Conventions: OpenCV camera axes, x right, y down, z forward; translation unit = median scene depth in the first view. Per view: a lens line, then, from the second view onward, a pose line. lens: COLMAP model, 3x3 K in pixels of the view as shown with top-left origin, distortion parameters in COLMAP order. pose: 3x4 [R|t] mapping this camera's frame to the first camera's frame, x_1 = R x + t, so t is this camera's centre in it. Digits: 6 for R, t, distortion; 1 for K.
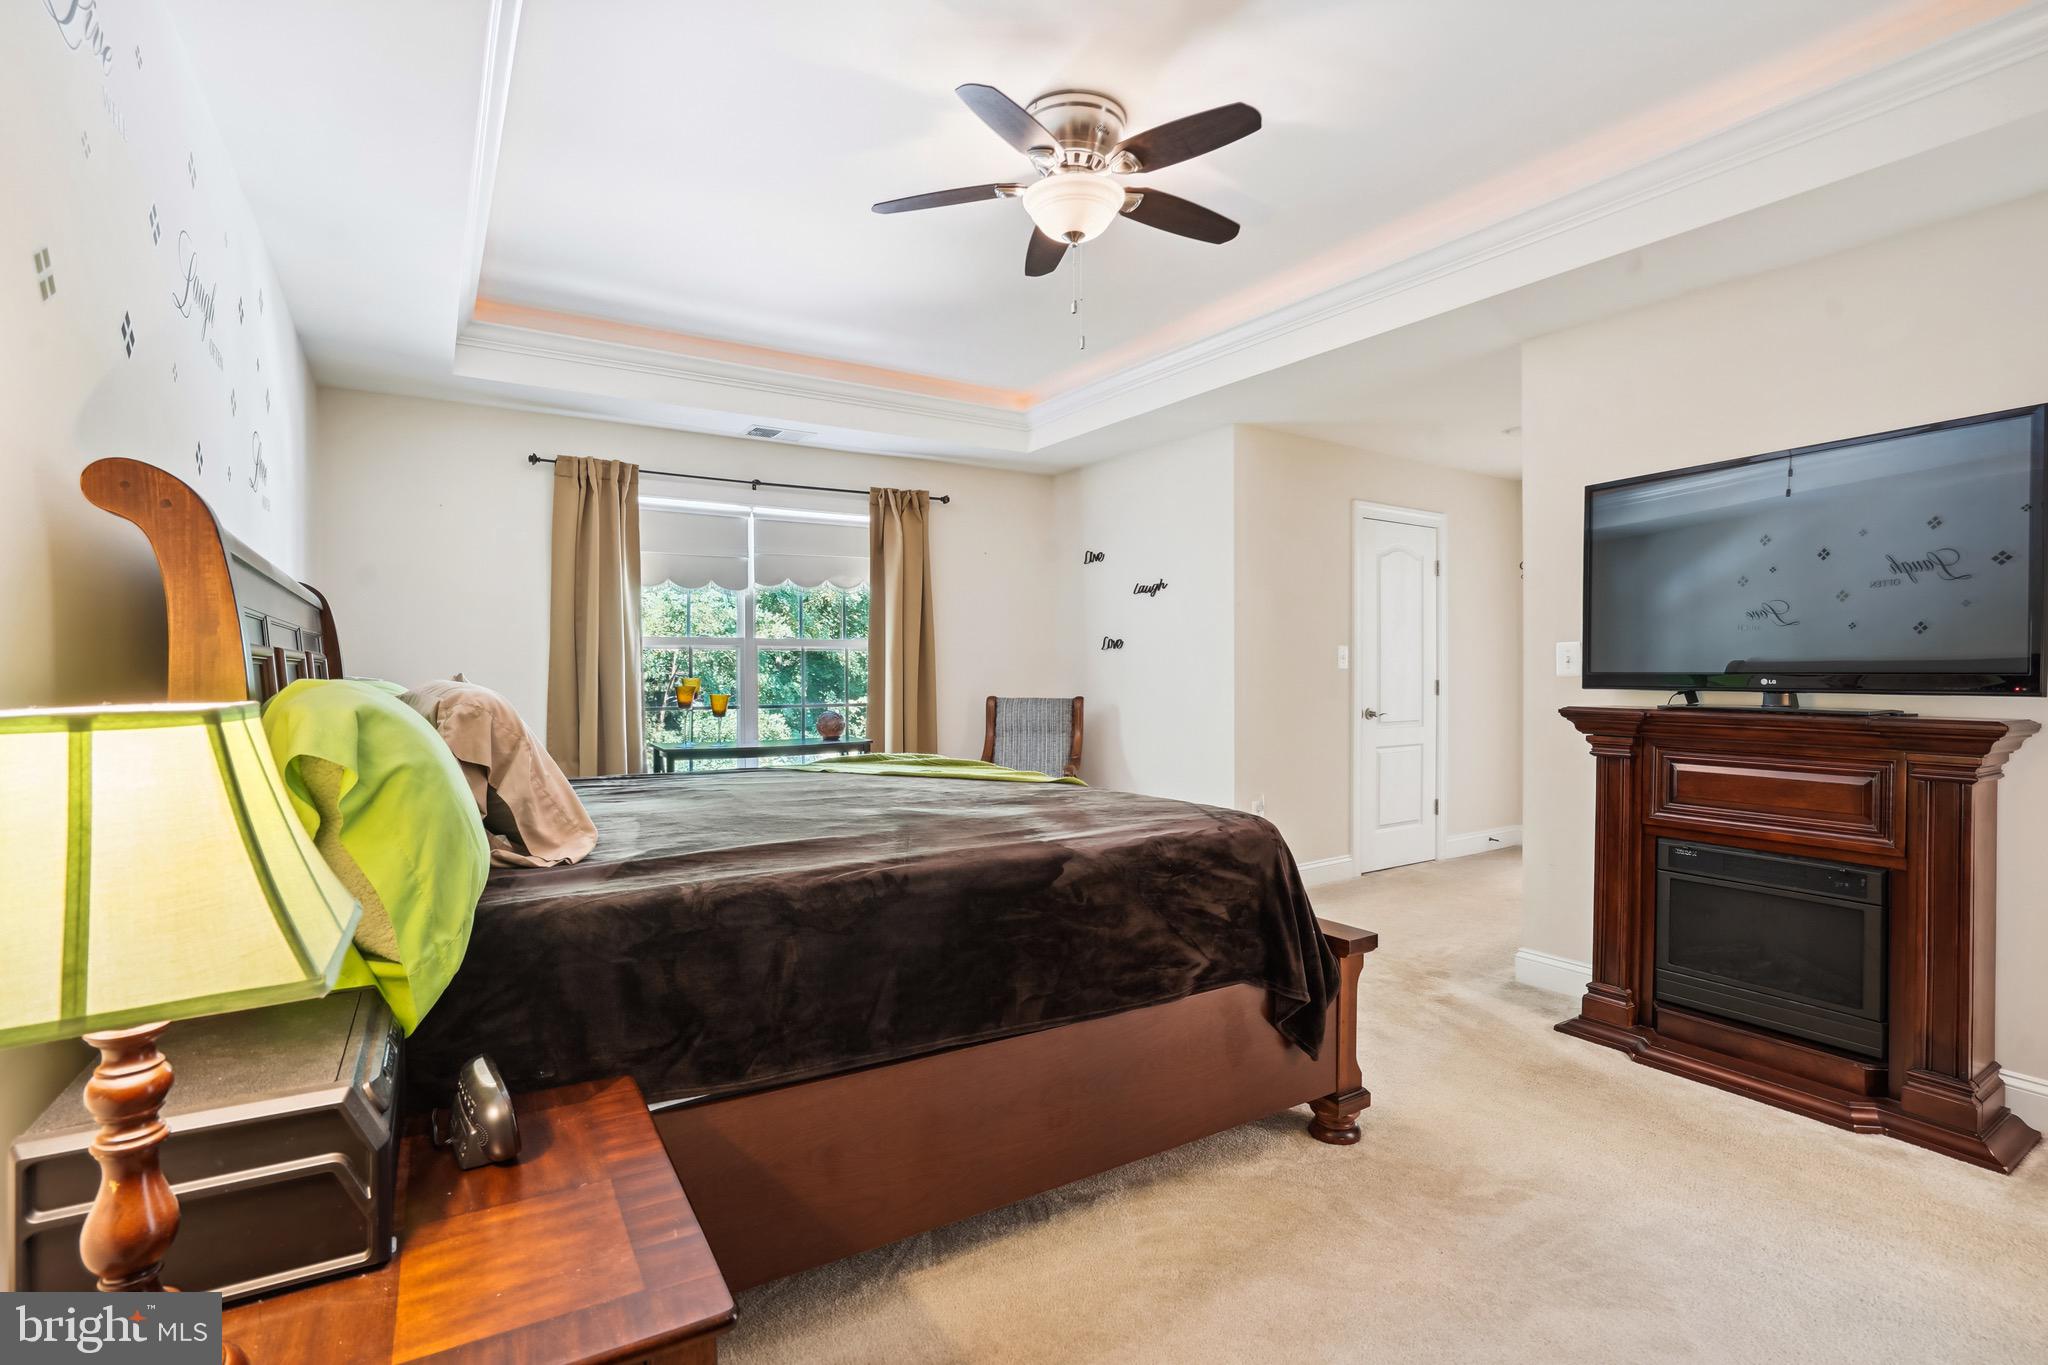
lens RADIAL K [[956.7, 0, 1027.5], [0, 956.7, 669.1], [0, 0, 1]] dist [-0.047926, 0.020453]
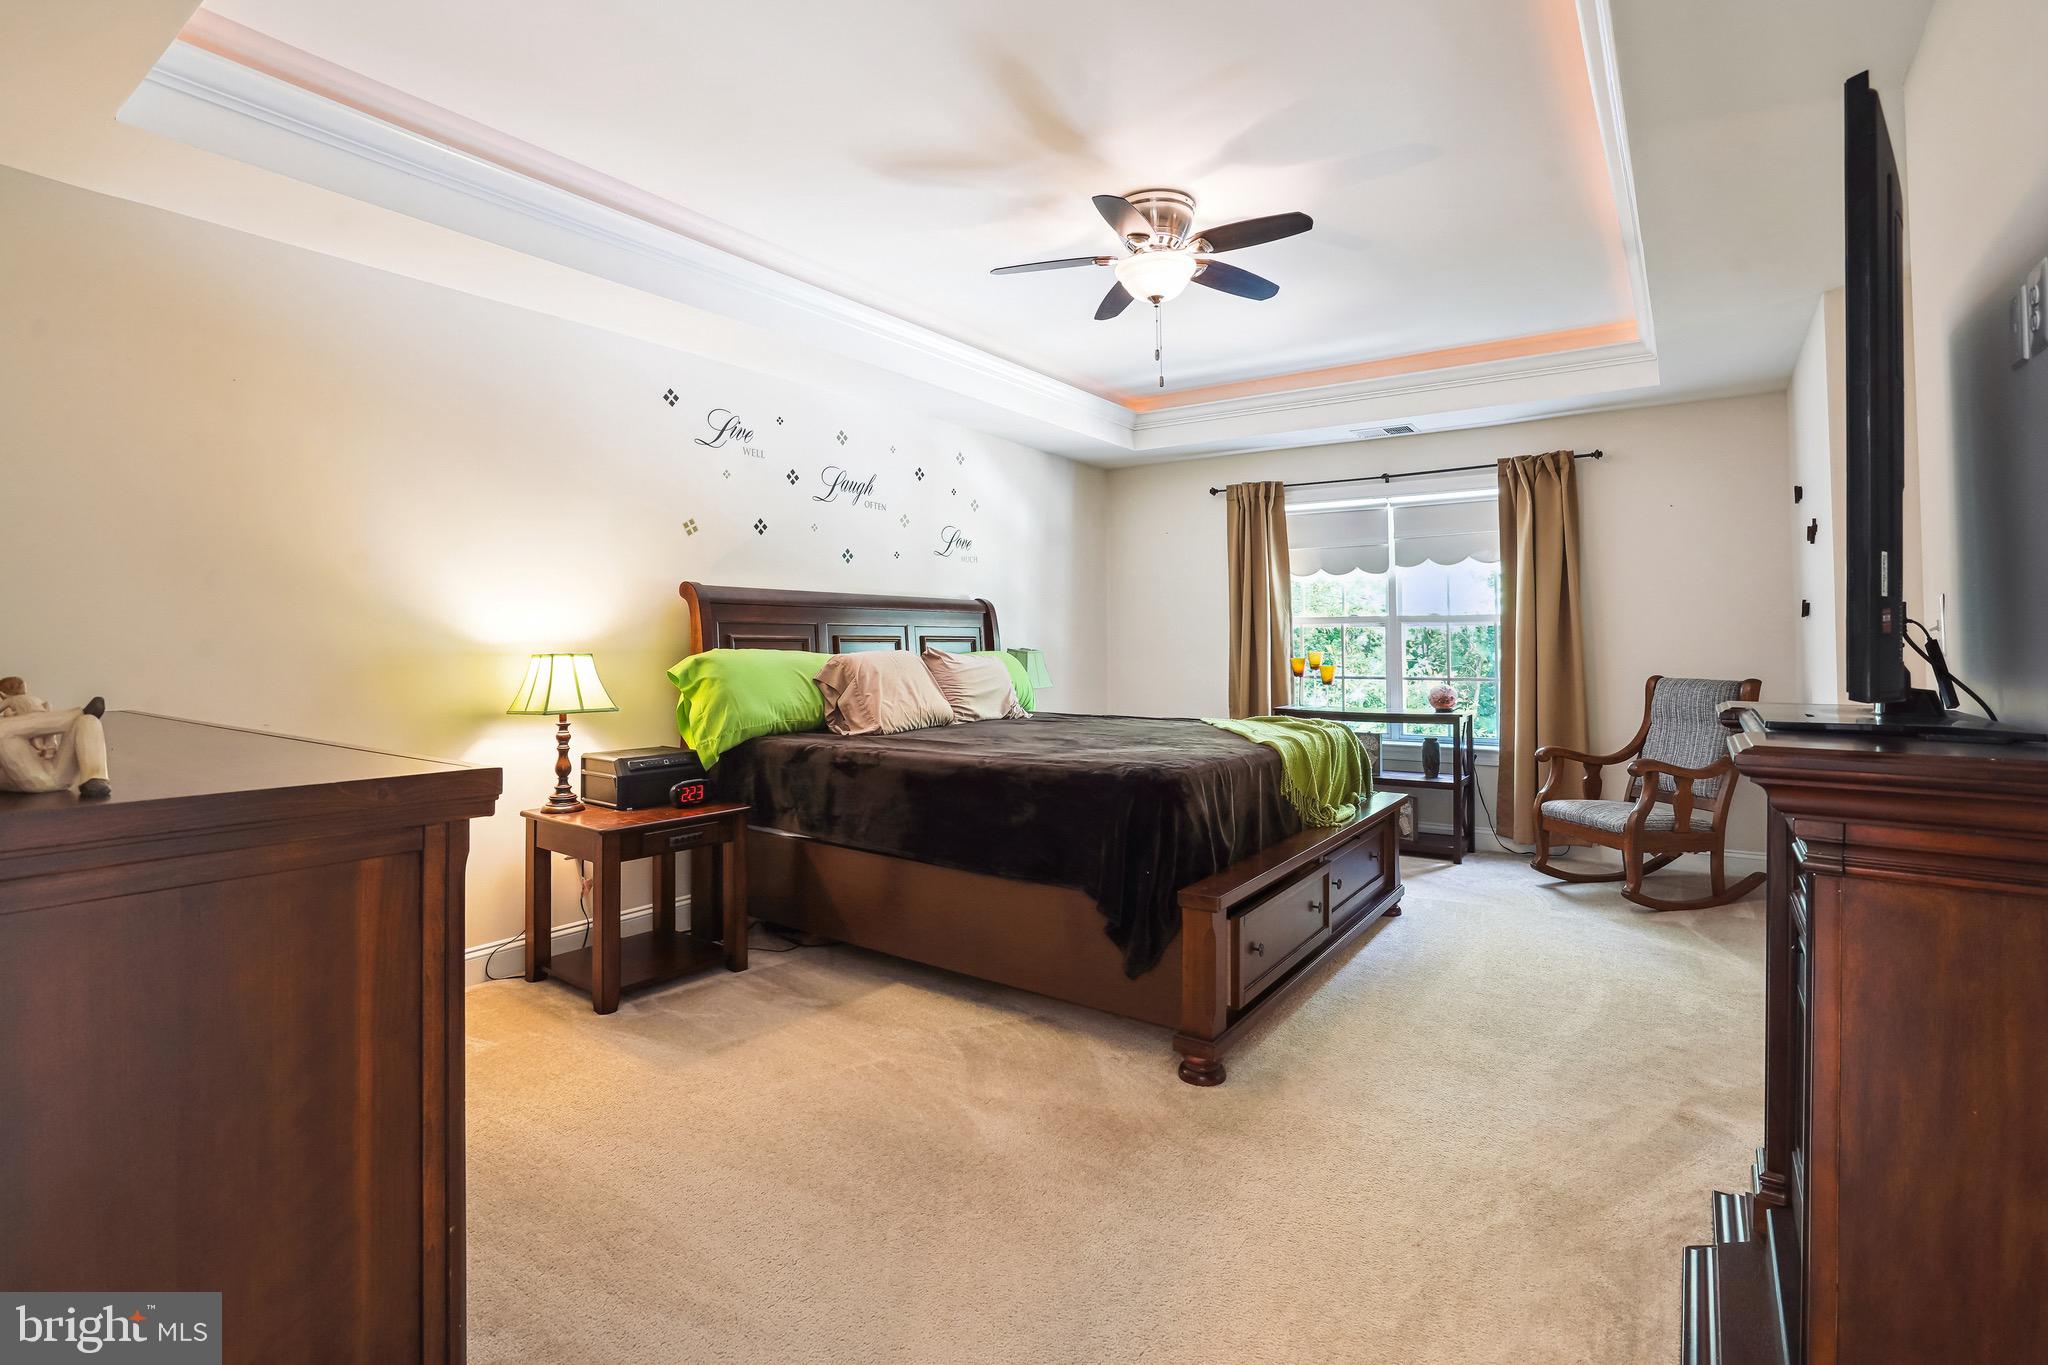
lens RADIAL K [[958.4, 0, 1025.5], [0, 958.4, 604.0], [0, 0, 1]] dist [-0.001512, 0.000072]
pose [[0.395963, -0.034254, -0.917627, 0.623731], [0.001483, 0.999327, -0.036664, -0.005564], [0.918265, 0.013156, 0.395747, 0.180681]]
